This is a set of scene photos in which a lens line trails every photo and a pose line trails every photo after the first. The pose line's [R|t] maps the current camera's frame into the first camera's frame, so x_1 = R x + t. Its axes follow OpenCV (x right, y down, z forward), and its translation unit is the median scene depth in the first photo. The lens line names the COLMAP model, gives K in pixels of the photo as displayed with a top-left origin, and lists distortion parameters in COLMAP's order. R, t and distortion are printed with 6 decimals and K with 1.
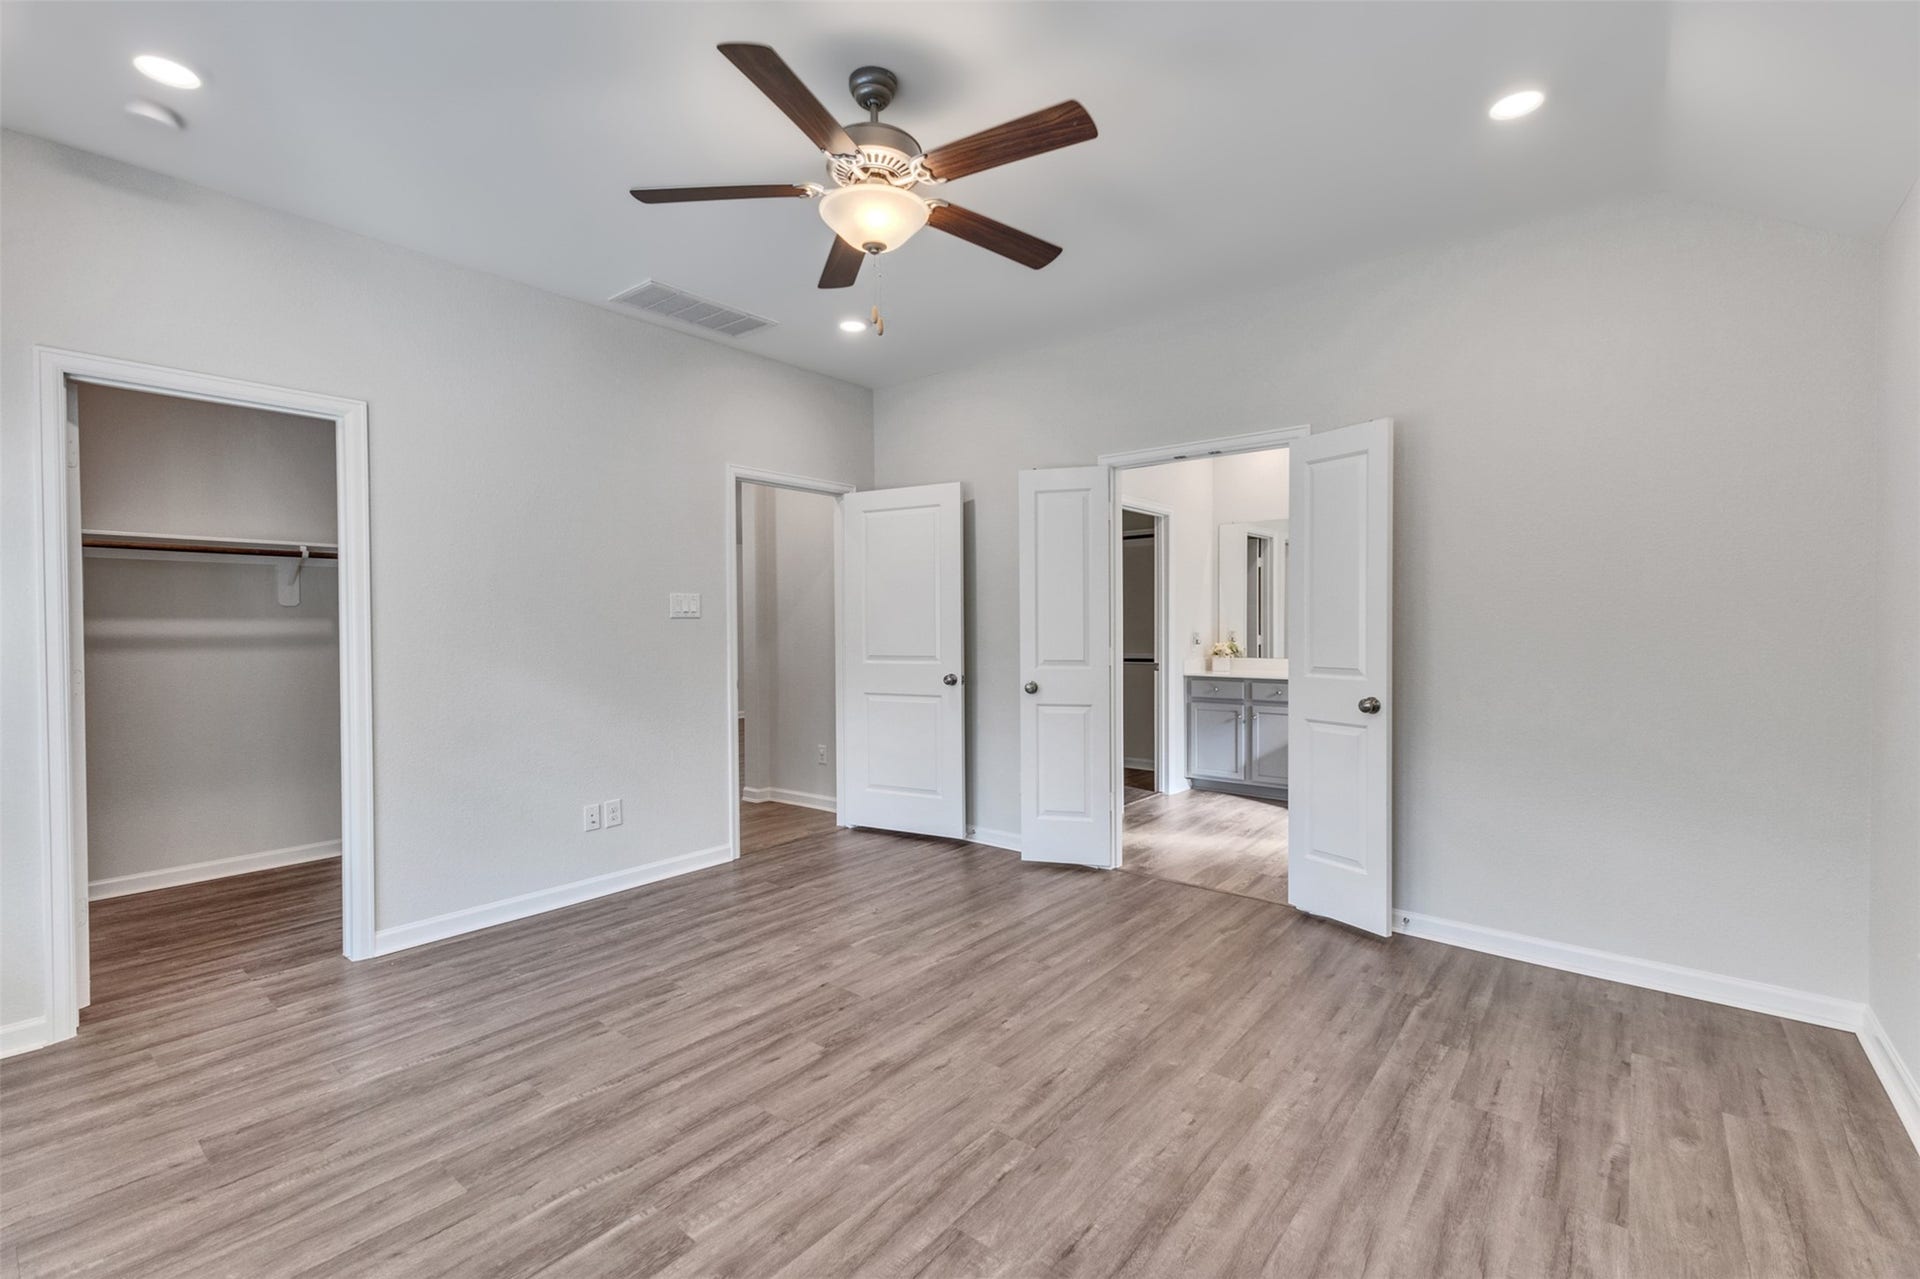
lens RADIAL K [[803.9, 0, 966.1], [0, 803.9, 635.6], [0, 0, 1]] dist [0.000820, 0.000228]
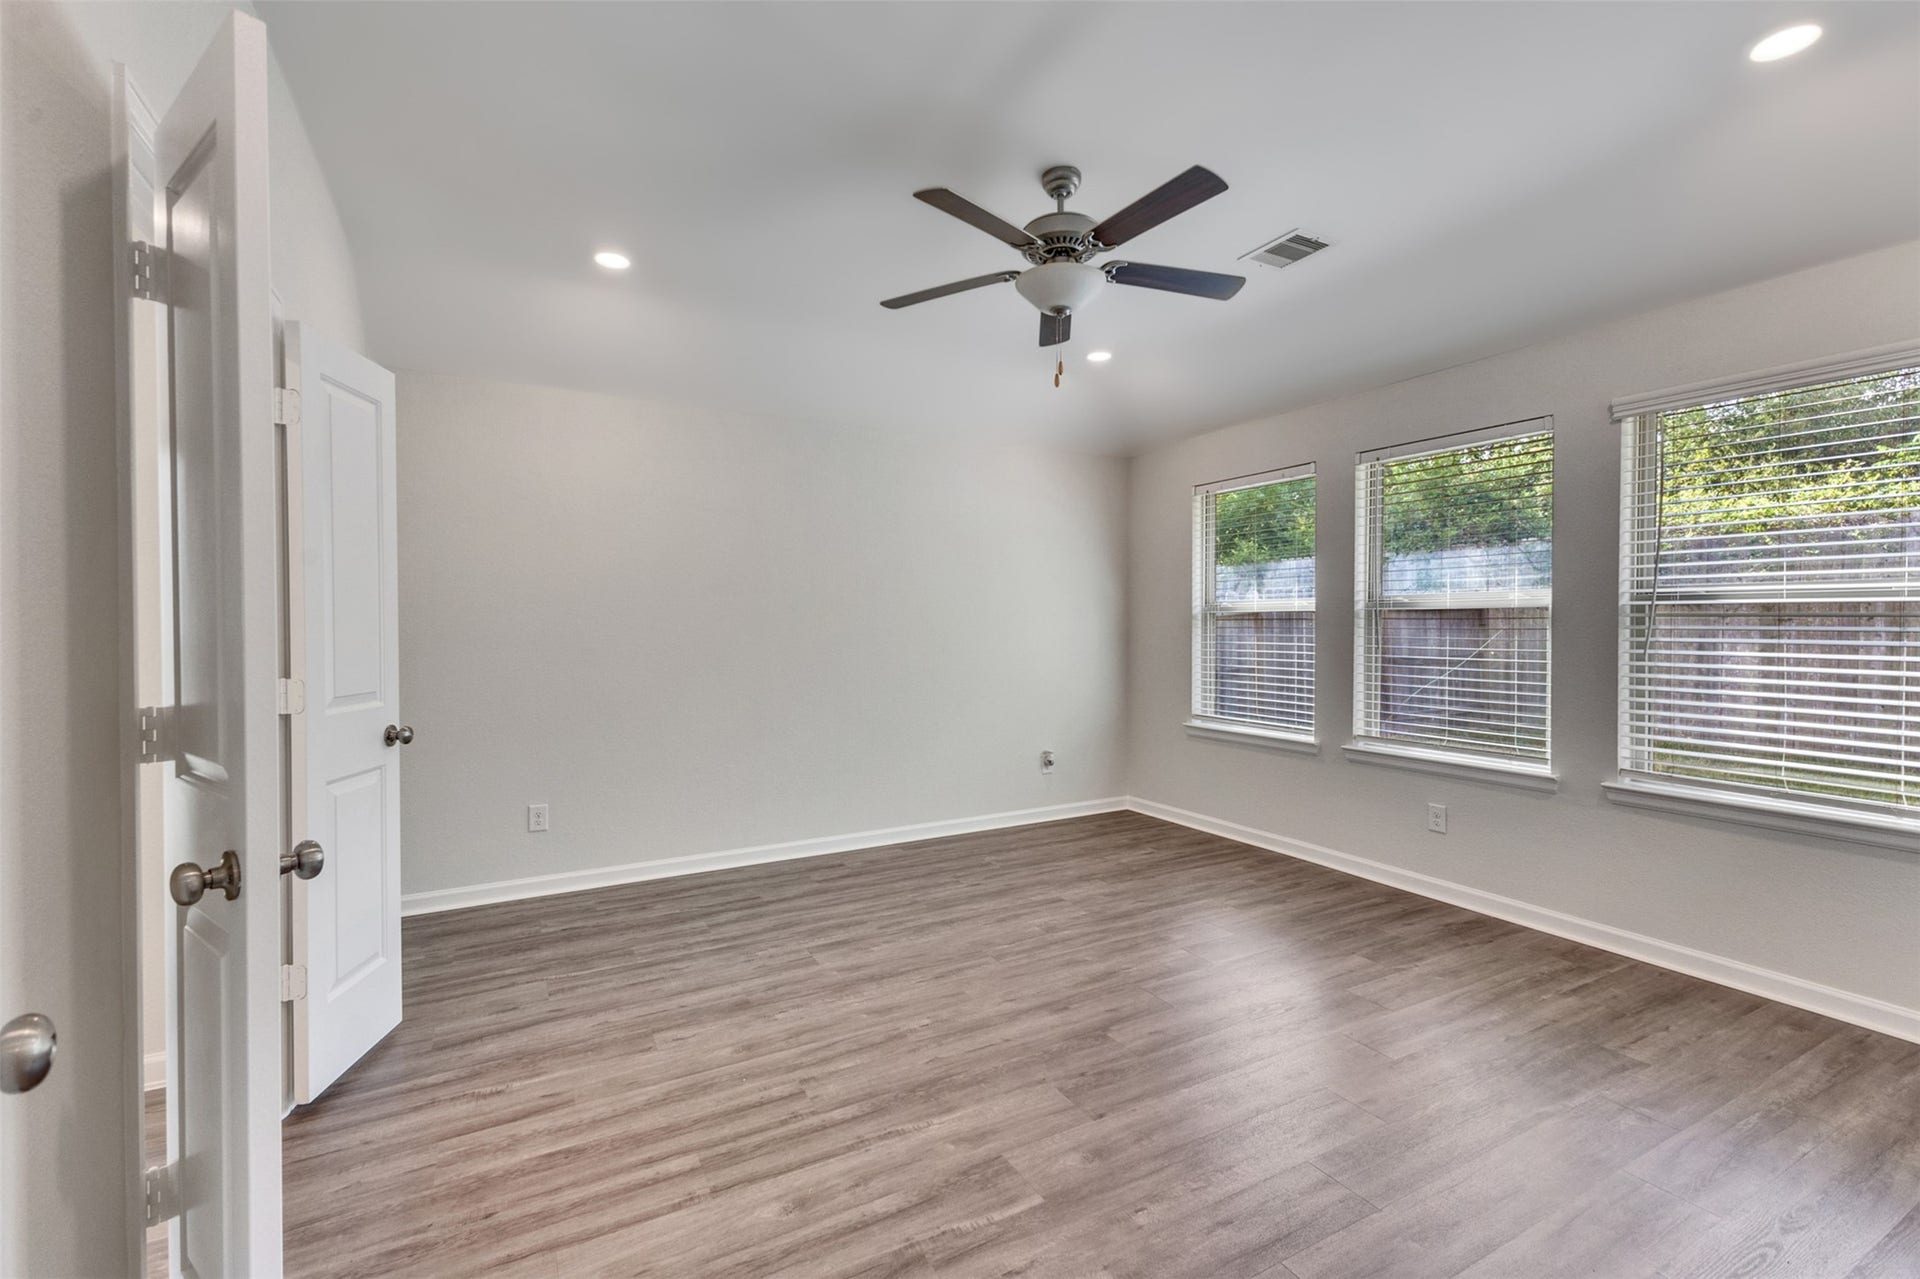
lens RADIAL K [[803.9, 0, 957.2], [0, 803.9, 635.3], [0, 0, 1]] dist [0.000820, 0.000228]
pose [[-0.919911, 0.005633, 0.392086, -0.414179], [0.016071, 0.999598, 0.023345, -0.027033], [-0.391797, 0.027777, -0.919632, 2.041368]]
